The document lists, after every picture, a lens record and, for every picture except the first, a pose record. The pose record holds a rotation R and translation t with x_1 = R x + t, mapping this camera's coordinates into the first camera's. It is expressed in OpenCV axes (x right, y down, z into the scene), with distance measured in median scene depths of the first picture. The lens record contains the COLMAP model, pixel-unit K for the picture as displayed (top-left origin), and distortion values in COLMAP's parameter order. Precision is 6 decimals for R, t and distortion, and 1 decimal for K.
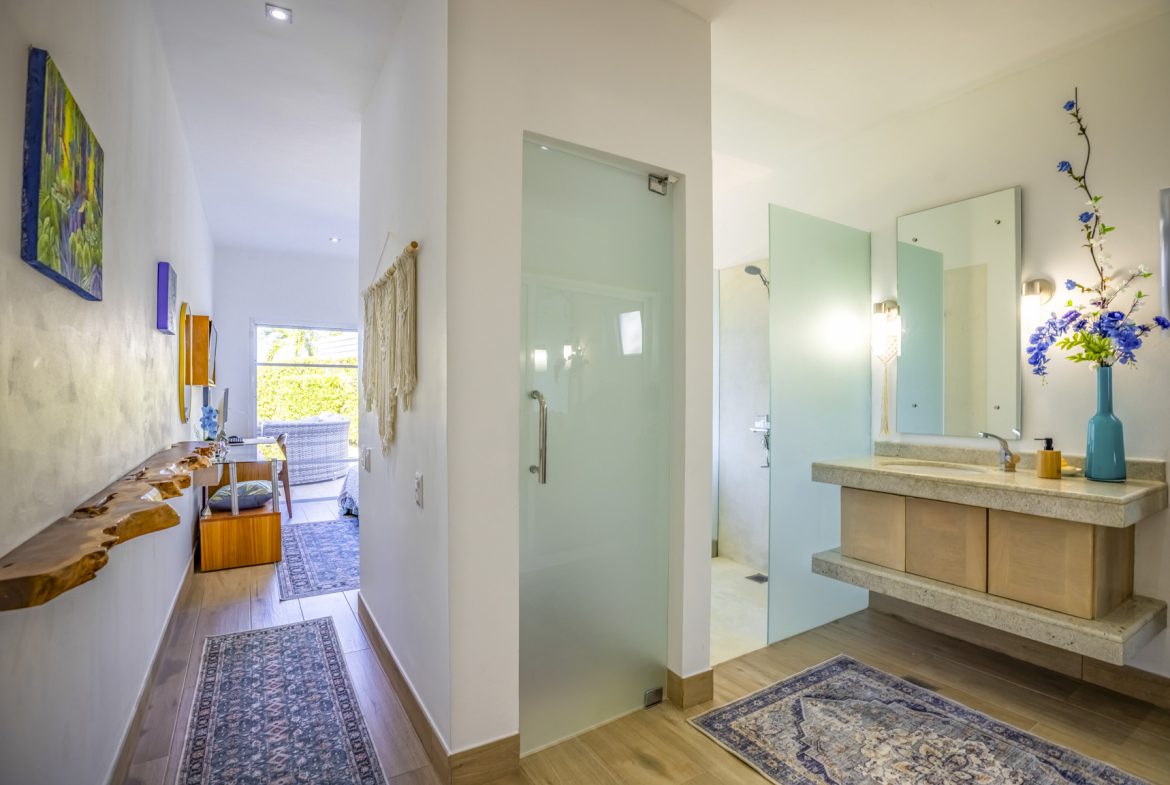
lens RADIAL K [[551.0, 0, 600.7], [0, 551.0, 391.3], [0, 0, 1]] dist [-0.040664, 0.008315]
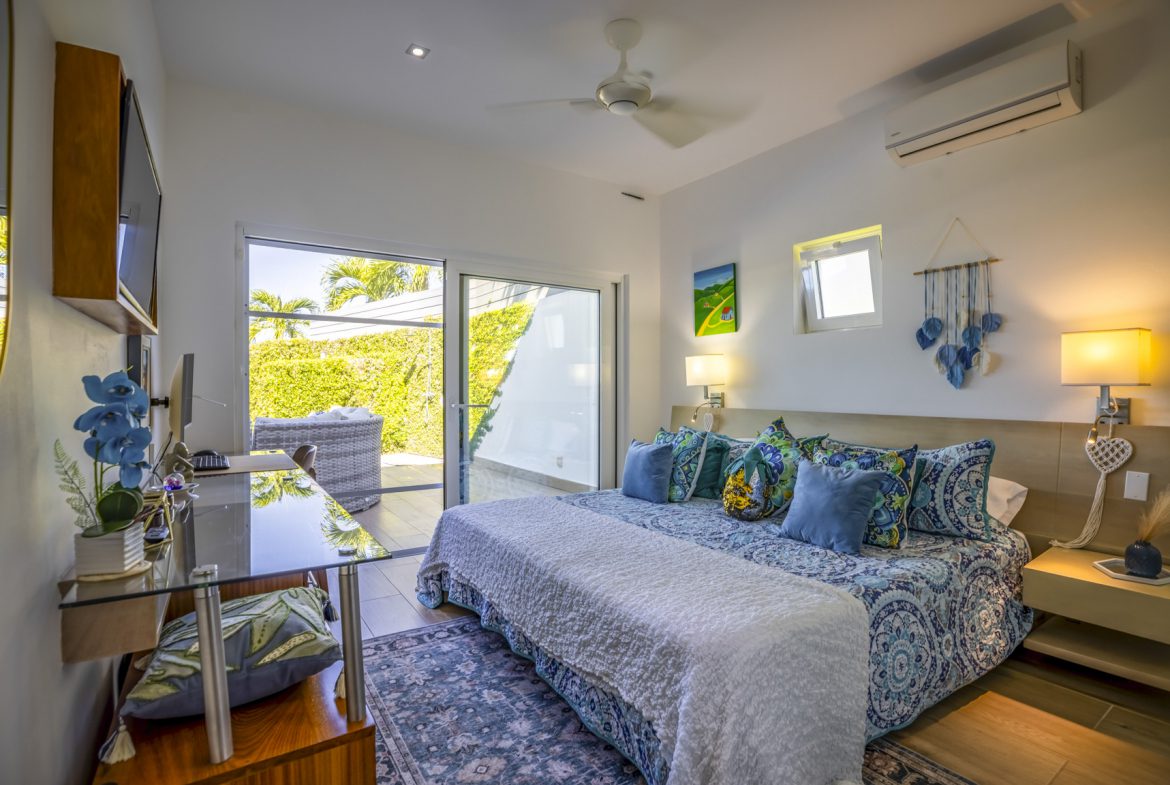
lens RADIAL K [[551.0, 0, 600.7], [0, 551.0, 391.3], [0, 0, 1]] dist [-0.040664, 0.008315]
pose [[0.999191, -0.002797, 0.040110, -0.348145], [0.002395, 0.999946, 0.010081, 0.024431], [-0.040136, -0.009977, 0.999144, 0.509951]]
